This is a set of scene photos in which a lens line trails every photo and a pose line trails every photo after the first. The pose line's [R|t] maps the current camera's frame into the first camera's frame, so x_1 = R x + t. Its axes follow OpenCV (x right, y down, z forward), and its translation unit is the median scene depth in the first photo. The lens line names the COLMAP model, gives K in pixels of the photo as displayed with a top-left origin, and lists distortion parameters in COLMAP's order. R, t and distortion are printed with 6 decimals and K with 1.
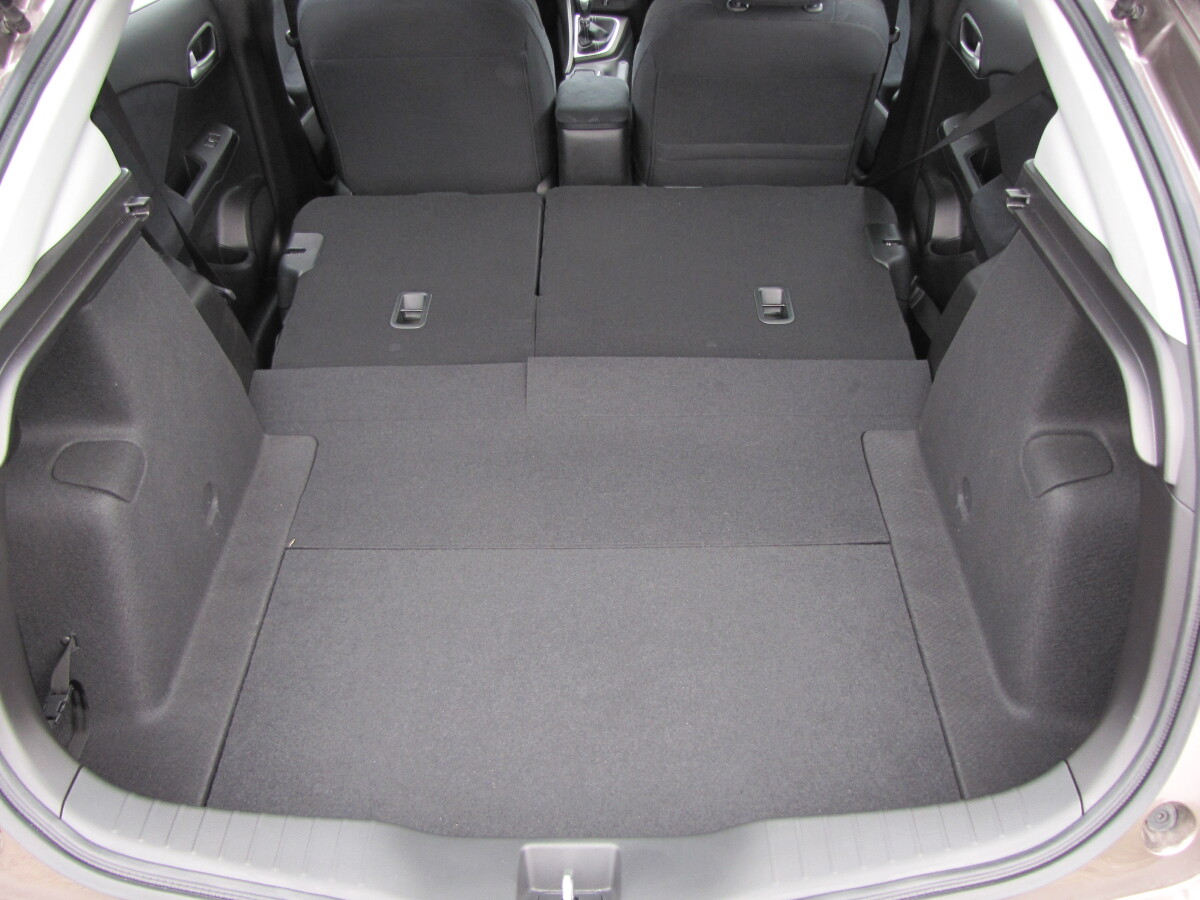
lens RADIAL K [[1015.9, 0, 602.9], [0, 1015.9, 446.5], [0, 0, 1]] dist [-0.174032, 0.144333]
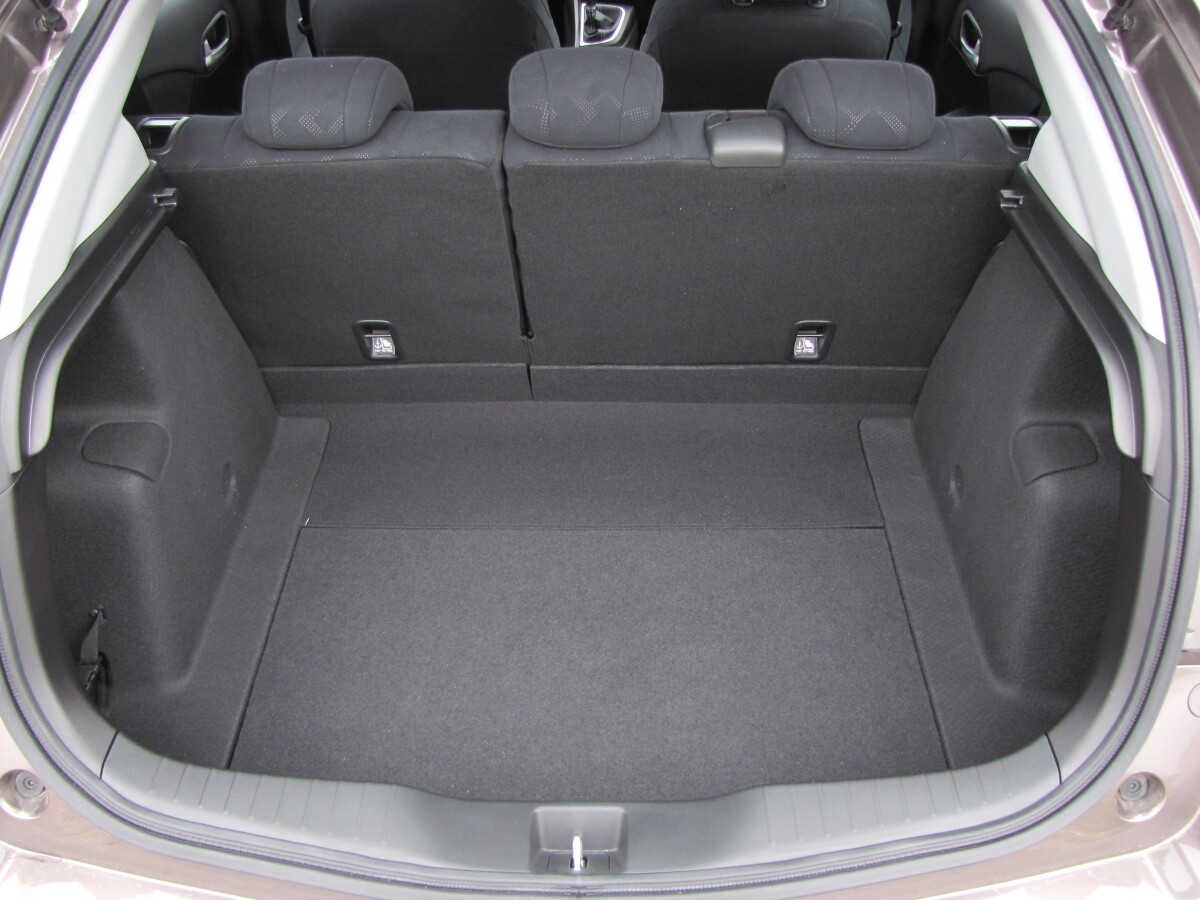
lens RADIAL K [[1016.6, 0, 600.0], [0, 1016.6, 450.0], [0, 0, 1]] dist [-0.169653, 0.131318]
pose [[0.999949, 0.009946, 0.001462, -0.012346], [-0.009976, 0.999706, 0.022095, -0.004474], [-0.001242, -0.022108, 0.999755, -0.045383]]
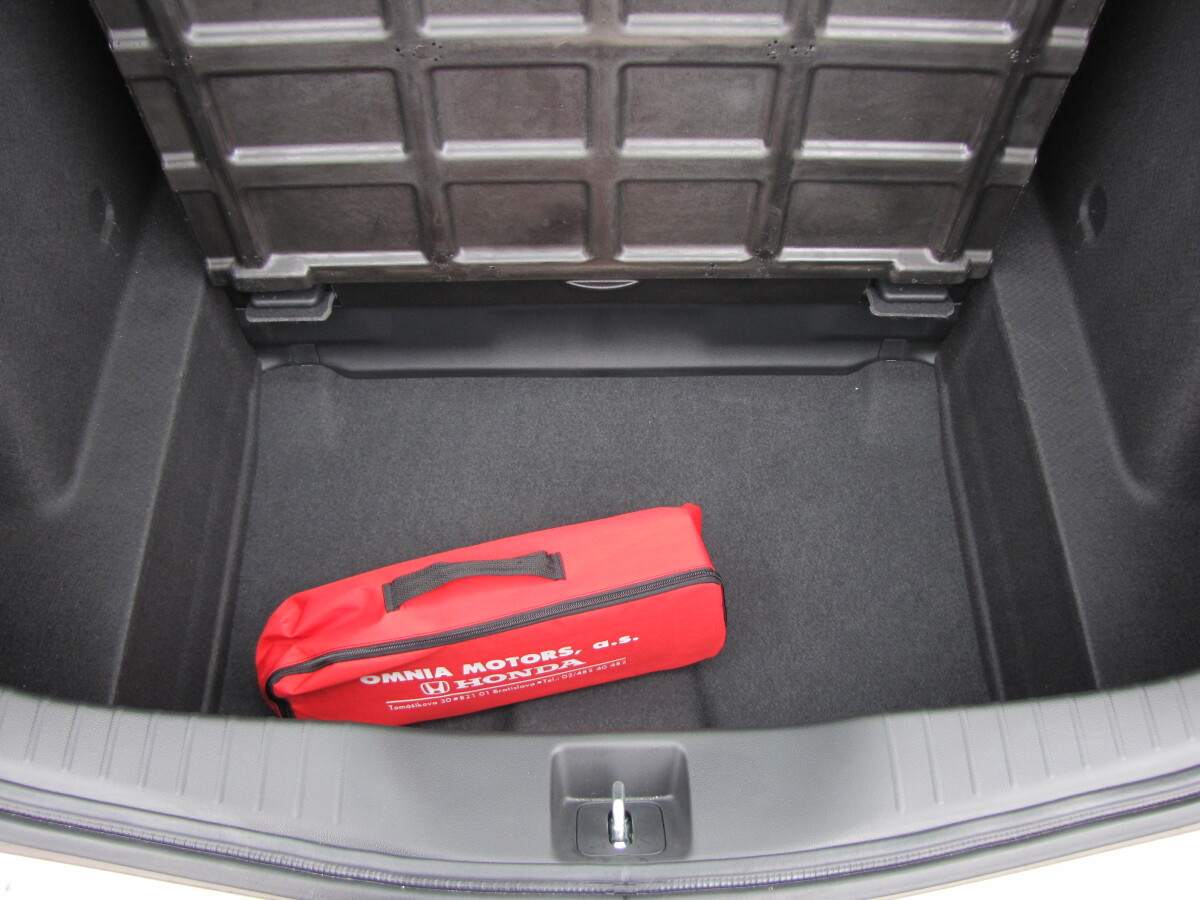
lens RADIAL K [[1016.1, 0, 603.1], [0, 1016.1, 433.3], [0, 0, 1]] dist [-0.172207, 0.141433]
pose [[0.999425, -0.002011, 0.033844, -0.051807], [-0.009828, 0.938196, 0.345965, -0.055049], [-0.032448, -0.346098, 0.937637, 0.283232]]
